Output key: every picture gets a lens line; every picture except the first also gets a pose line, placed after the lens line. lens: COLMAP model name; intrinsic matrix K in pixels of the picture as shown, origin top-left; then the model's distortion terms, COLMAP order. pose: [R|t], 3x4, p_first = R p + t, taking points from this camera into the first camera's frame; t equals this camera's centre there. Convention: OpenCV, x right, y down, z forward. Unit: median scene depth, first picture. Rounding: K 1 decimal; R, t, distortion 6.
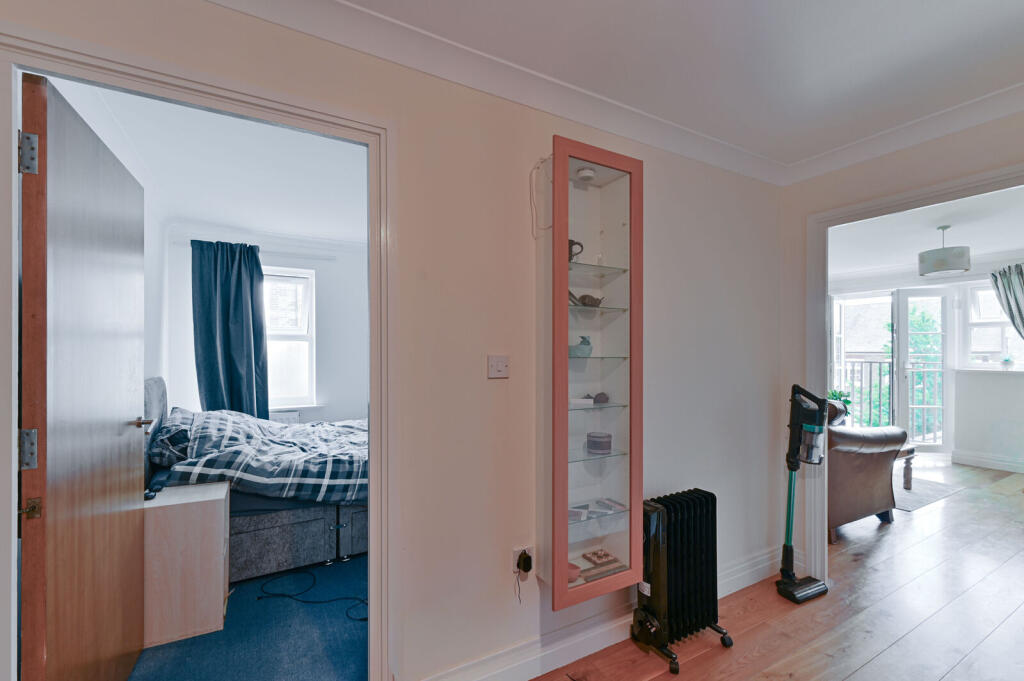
lens RADIAL K [[417.9, 0, 514.6], [0, 417.9, 343.8], [0, 0, 1]] dist [-0.000449, -0.000179]
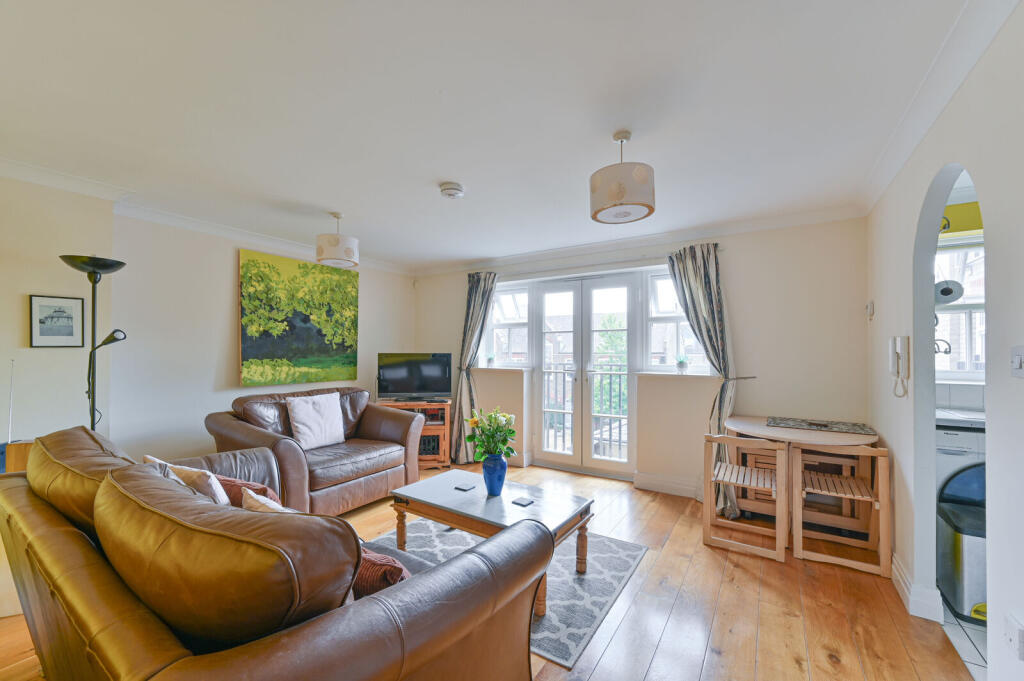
lens RADIAL K [[409.2, 0, 509.6], [0, 409.2, 342.7], [0, 0, 1]] dist [0.001091, 0.000039]
pose [[0.875050, -0.000032, 0.484032, 0.484254], [0.000844, 0.999999, -0.001458, 0.001568], [-0.484031, 0.001685, 0.875049, 0.453350]]
